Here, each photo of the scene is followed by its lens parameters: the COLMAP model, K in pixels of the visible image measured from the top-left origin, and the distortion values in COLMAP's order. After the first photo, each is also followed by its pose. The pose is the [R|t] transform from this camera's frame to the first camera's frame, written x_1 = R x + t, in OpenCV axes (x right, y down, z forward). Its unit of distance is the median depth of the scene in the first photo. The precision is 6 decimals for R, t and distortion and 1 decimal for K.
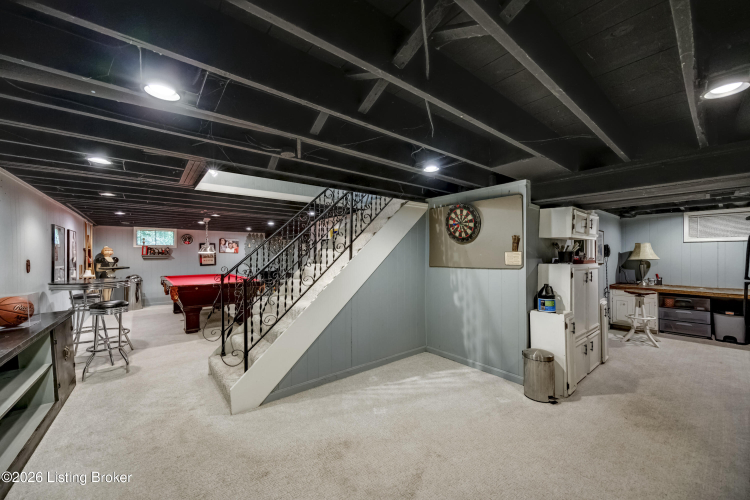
lens RADIAL K [[285.1, 0, 373.2], [0, 285.1, 256.4], [0, 0, 1]] dist [-0.003175, 0.000215]
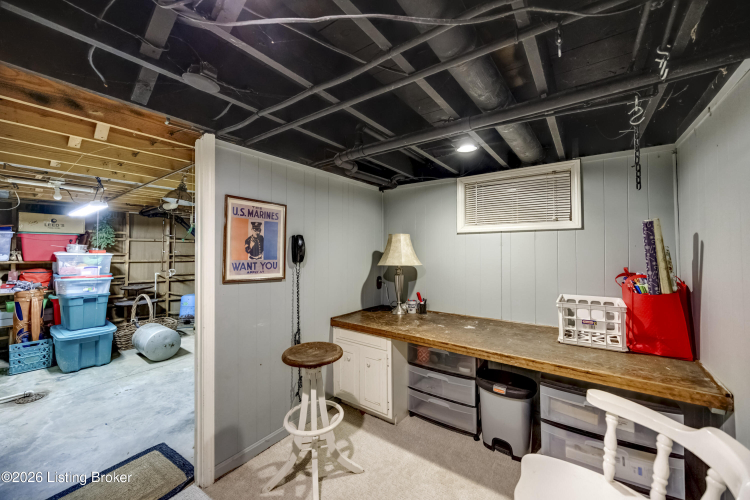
lens RADIAL K [[285.1, 0, 375.0], [0, 285.1, 245.5], [0, 0, 1]] dist [-0.003175, 0.000215]
pose [[0.966223, 0.005293, 0.257652, 1.138720], [-0.000462, 0.999823, -0.018806, -0.023754], [-0.257706, 0.018052, 0.966055, 0.739103]]
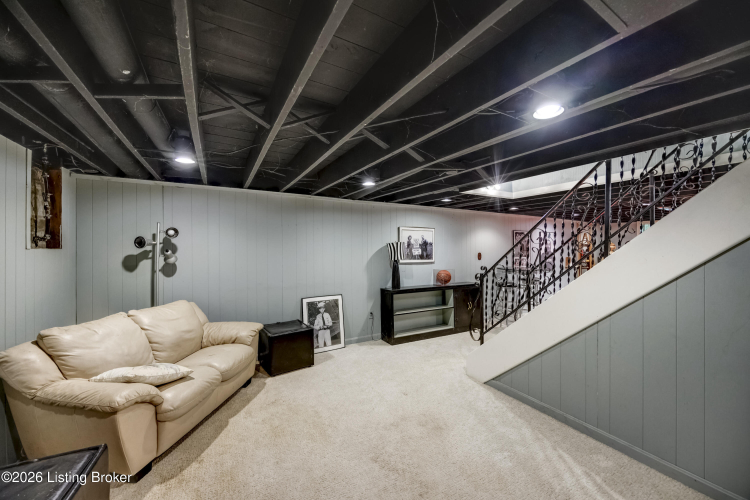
lens RADIAL K [[285.1, 0, 380.1], [0, 285.1, 246.5], [0, 0, 1]] dist [-0.003175, 0.000215]
pose [[-0.147735, 0.004544, -0.989017, 0.611394], [-0.010300, 0.999928, 0.006133, -0.028098], [0.988973, 0.011093, -0.147678, 0.559663]]
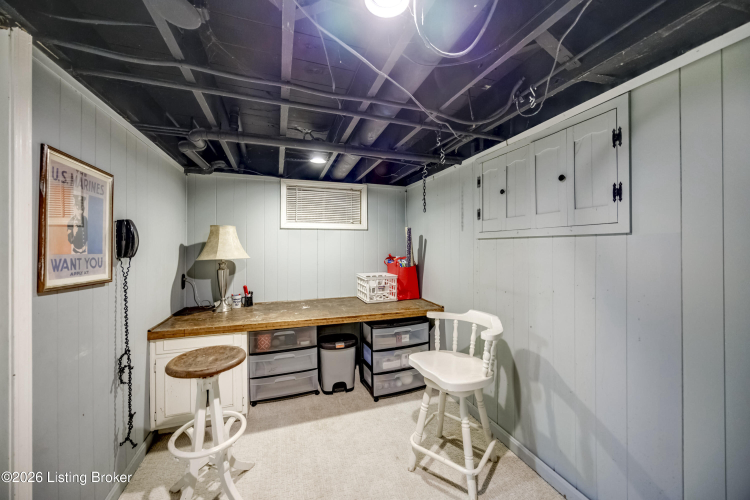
lens RADIAL K [[285.1, 0, 377.1], [0, 285.1, 244.2], [0, 0, 1]] dist [-0.003175, 0.000215]
pose [[0.336685, 0.009272, 0.941572, 0.849250], [0.000717, 0.999949, -0.010103, -0.014873], [-0.941617, 0.004076, 0.336661, 0.863626]]
